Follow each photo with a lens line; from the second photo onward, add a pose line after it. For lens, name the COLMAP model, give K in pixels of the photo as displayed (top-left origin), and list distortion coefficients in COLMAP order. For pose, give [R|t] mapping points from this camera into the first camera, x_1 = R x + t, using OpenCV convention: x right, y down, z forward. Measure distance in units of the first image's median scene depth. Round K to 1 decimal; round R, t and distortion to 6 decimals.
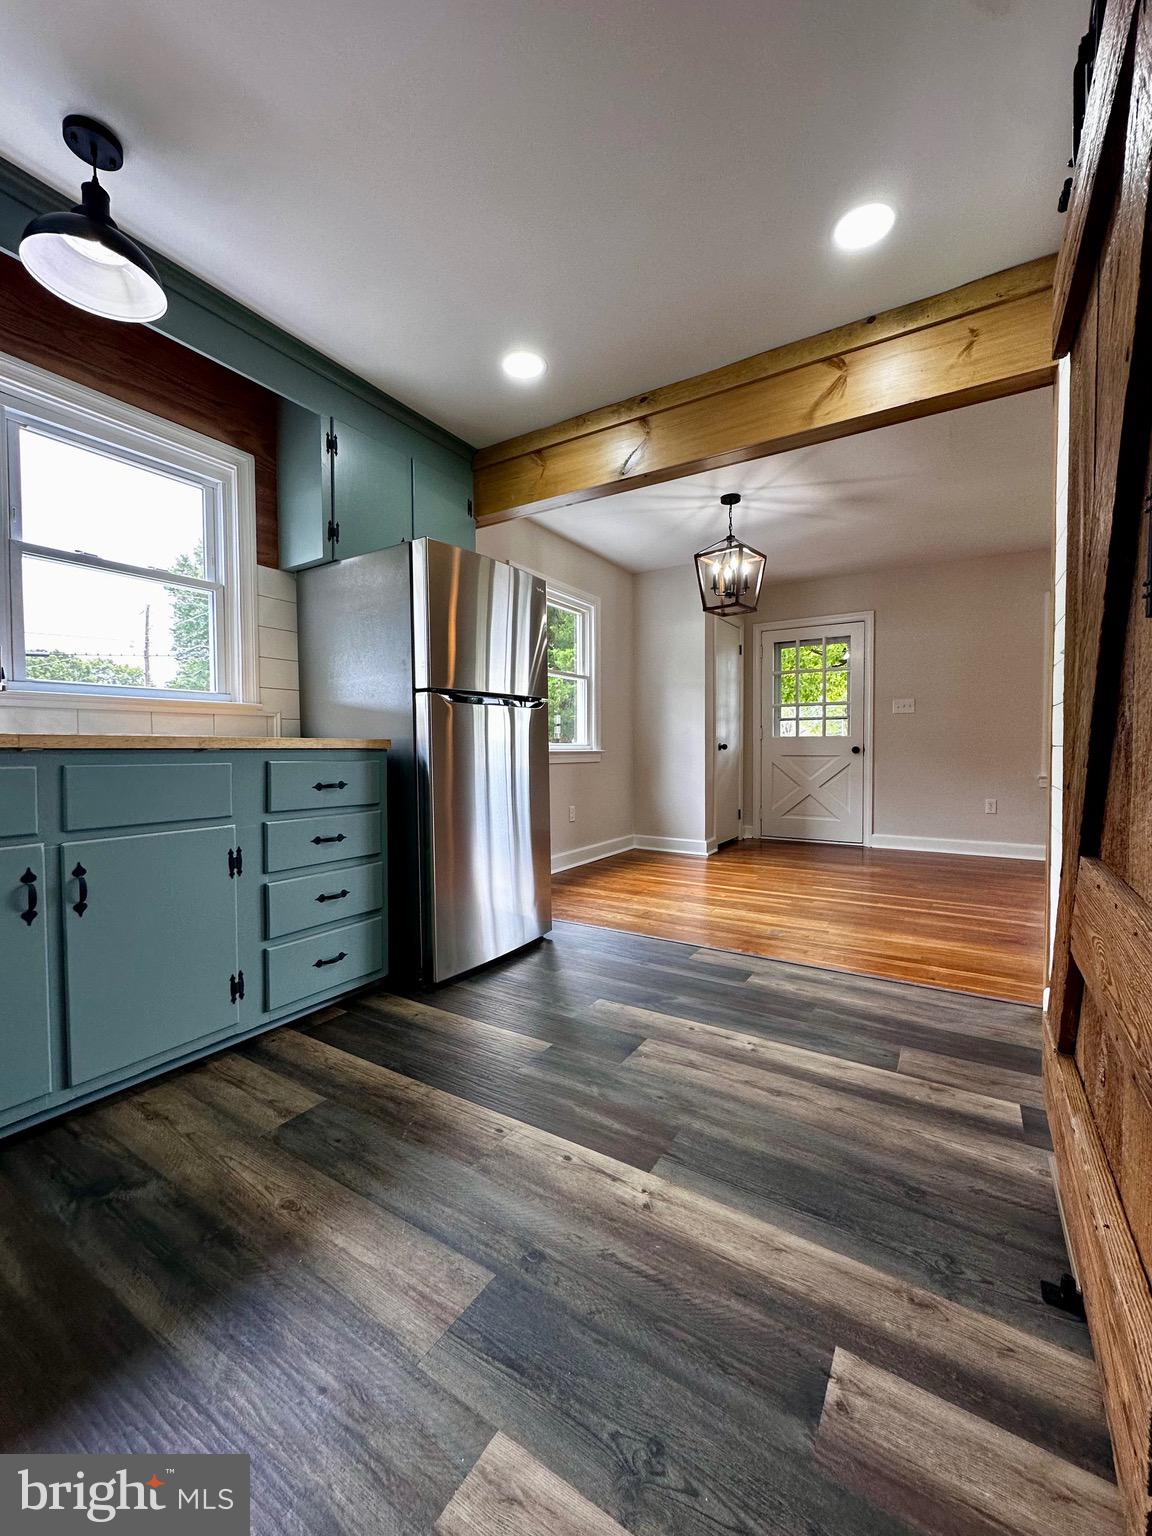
lens RADIAL K [[609.9, 0, 575.9], [0, 609.9, 765.6], [0, 0, 1]] dist [-0.003960, 0.000555]
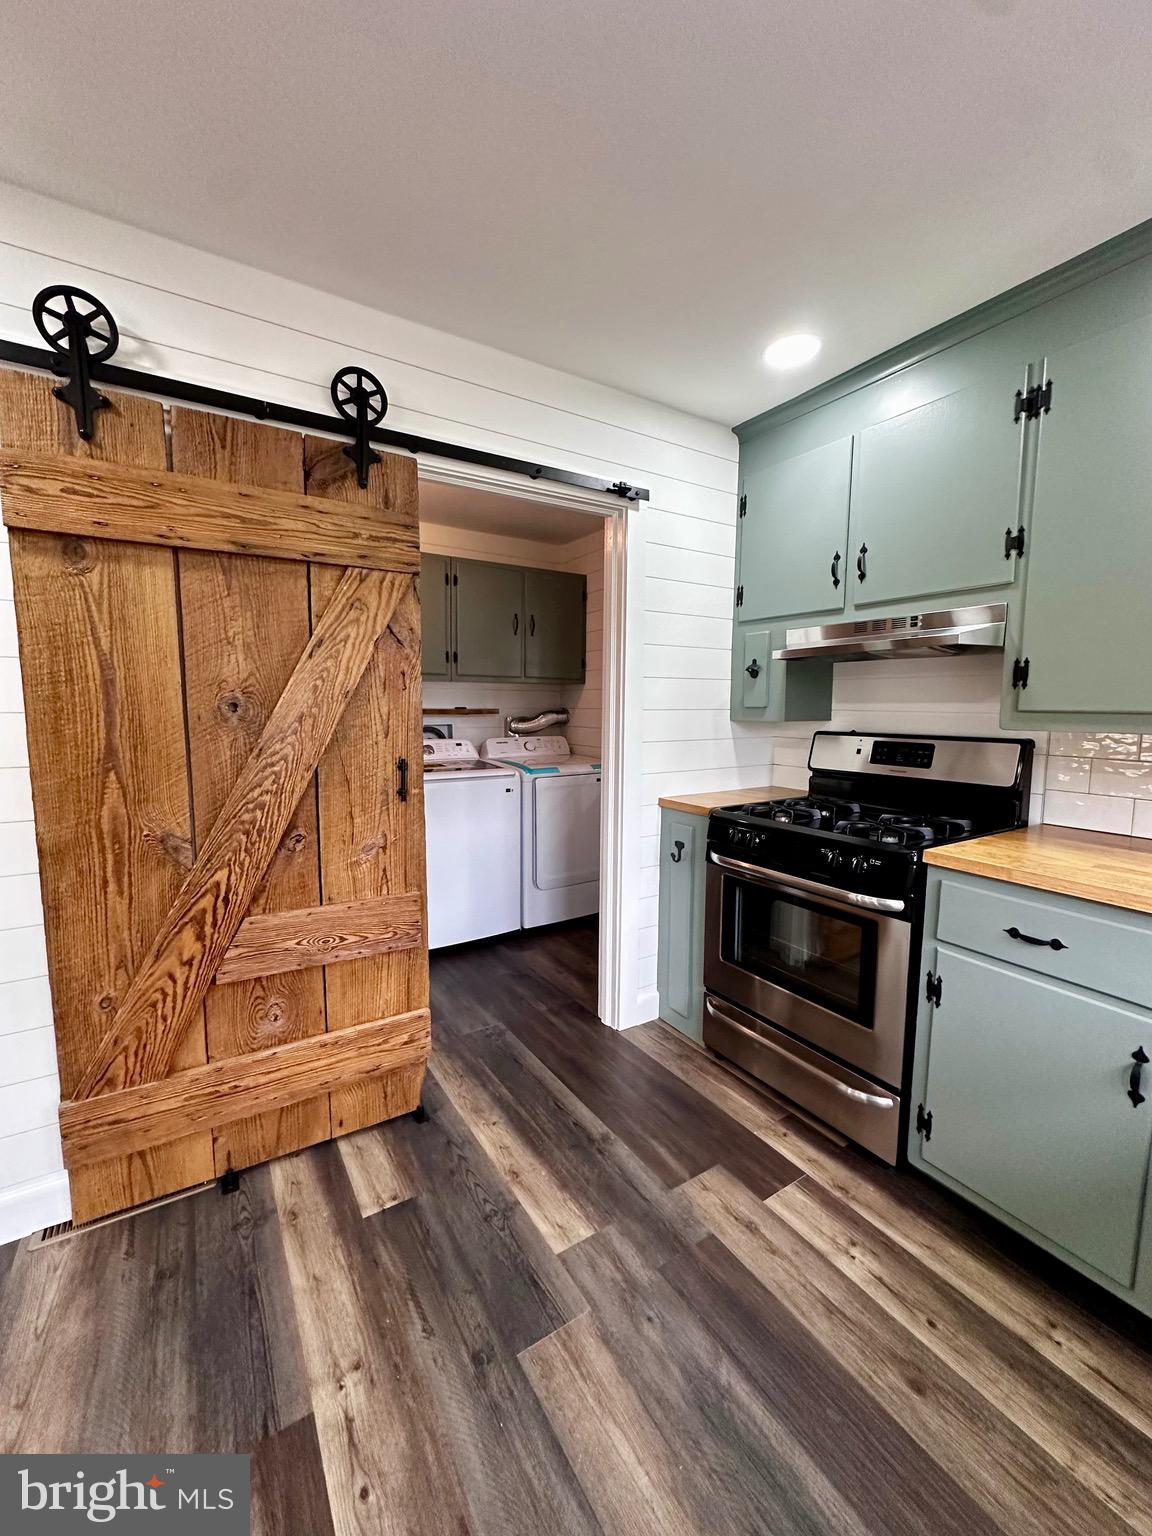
lens RADIAL K [[609.9, 0, 576.8], [0, 609.9, 764.9], [0, 0, 1]] dist [-0.003960, 0.000555]
pose [[-0.903448, -0.048620, 0.425931, -0.469210], [0.008584, 0.991297, 0.131364, -0.312861], [-0.428611, 0.122337, -0.895168, 1.280361]]
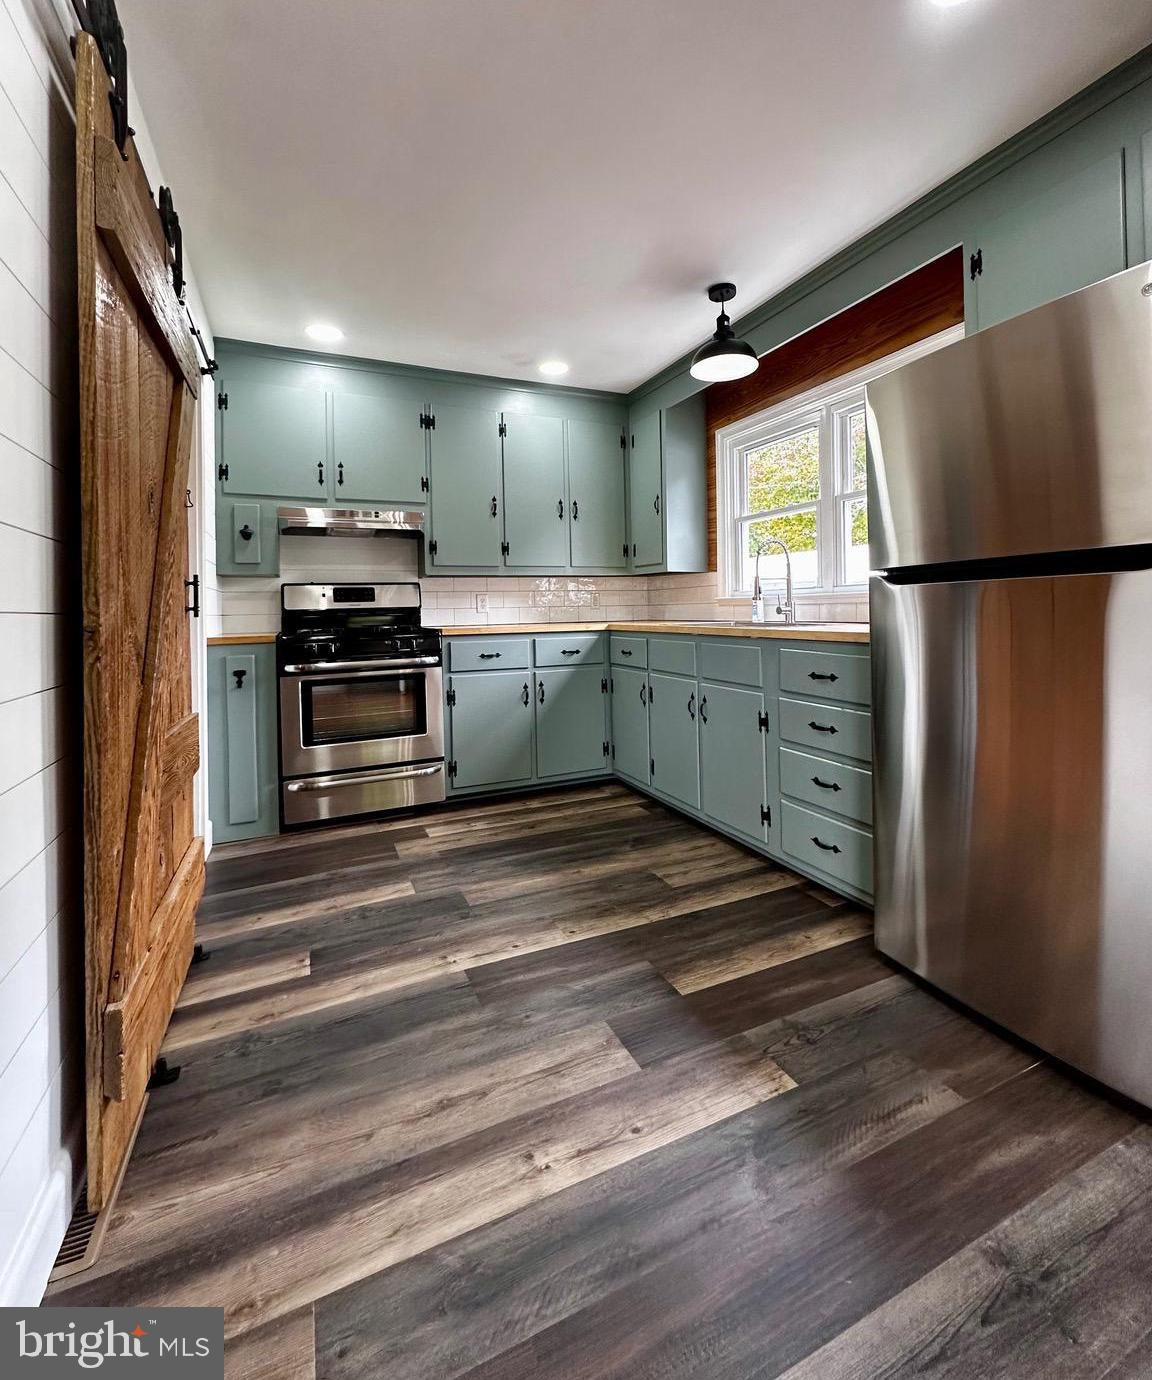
lens RADIAL K [[609.8, 0, 577.5], [0, 609.8, 607.5], [0, 0, 1]] dist [-0.004453, 0.000366]
pose [[-0.547695, 0.006667, -0.836652, 0.936558], [-0.006867, 0.999899, 0.012462, -0.127826], [0.836650, 0.012570, -0.547594, 1.645935]]
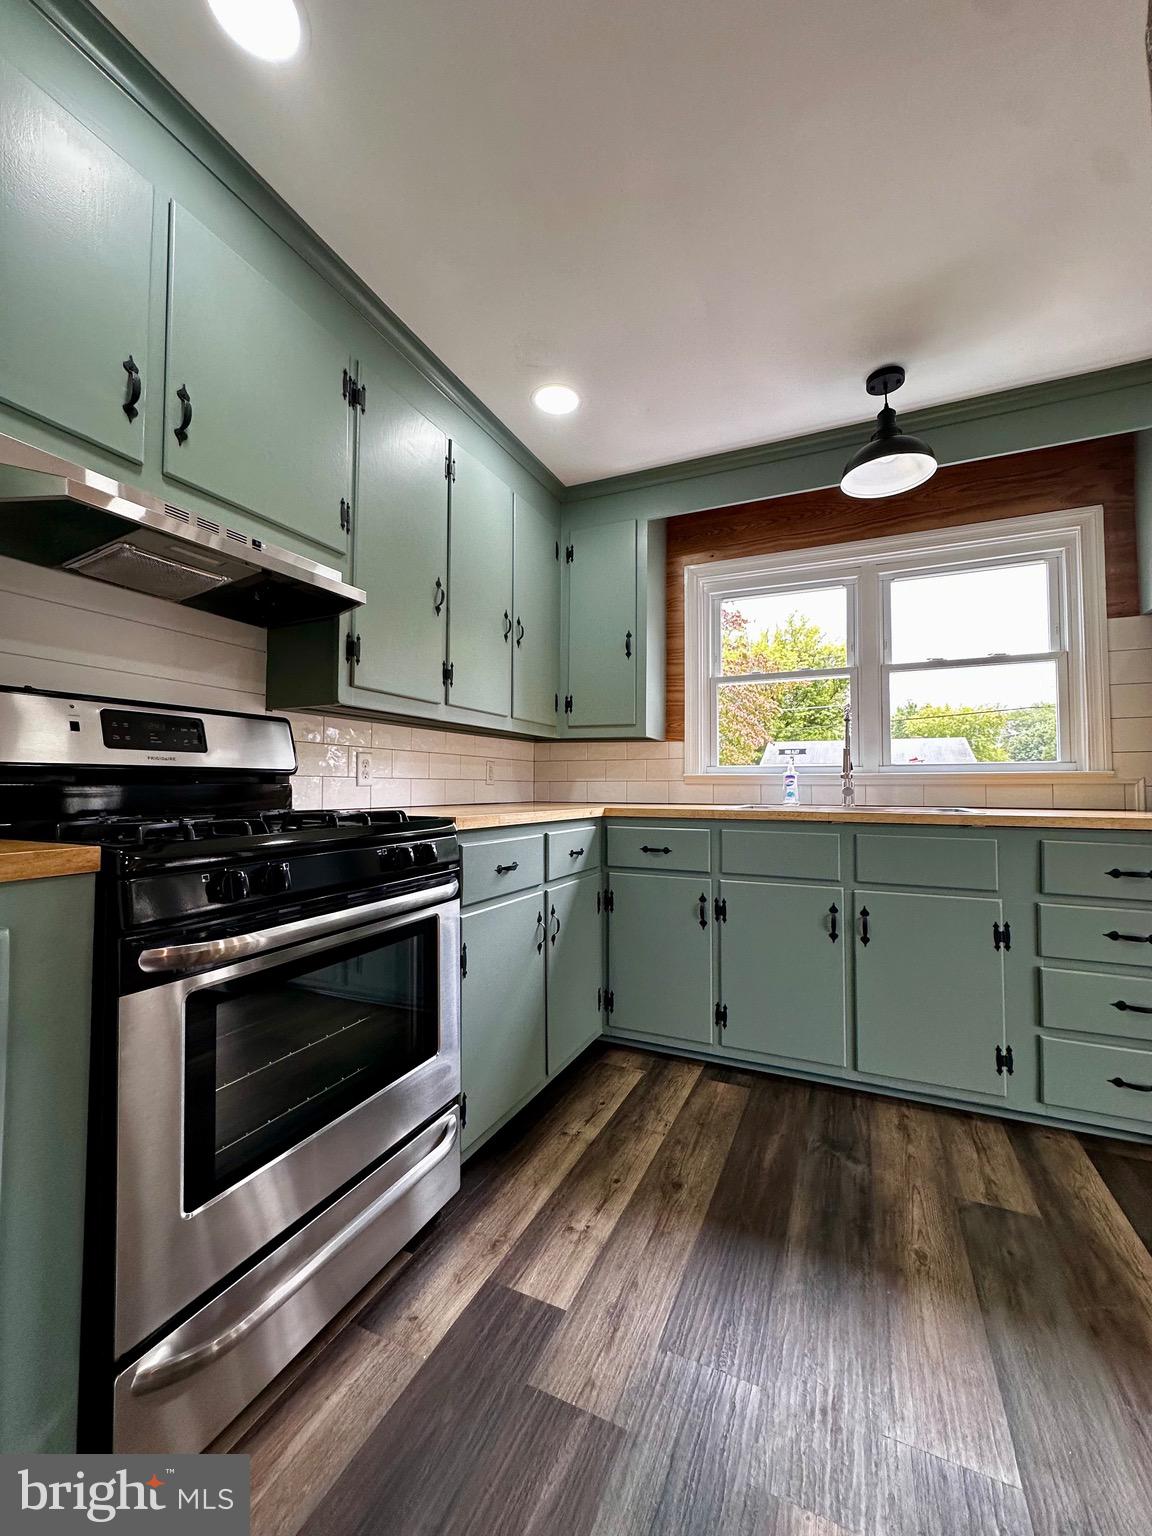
lens RADIAL K [[609.9, 0, 577.7], [0, 609.9, 766.1], [0, 0, 1]] dist [-0.003960, 0.000555]
pose [[0.133091, -0.035779, -0.990458, 0.448565], [-0.034206, 0.998587, -0.040669, -0.074848], [0.990513, 0.039293, 0.131679, 0.164237]]
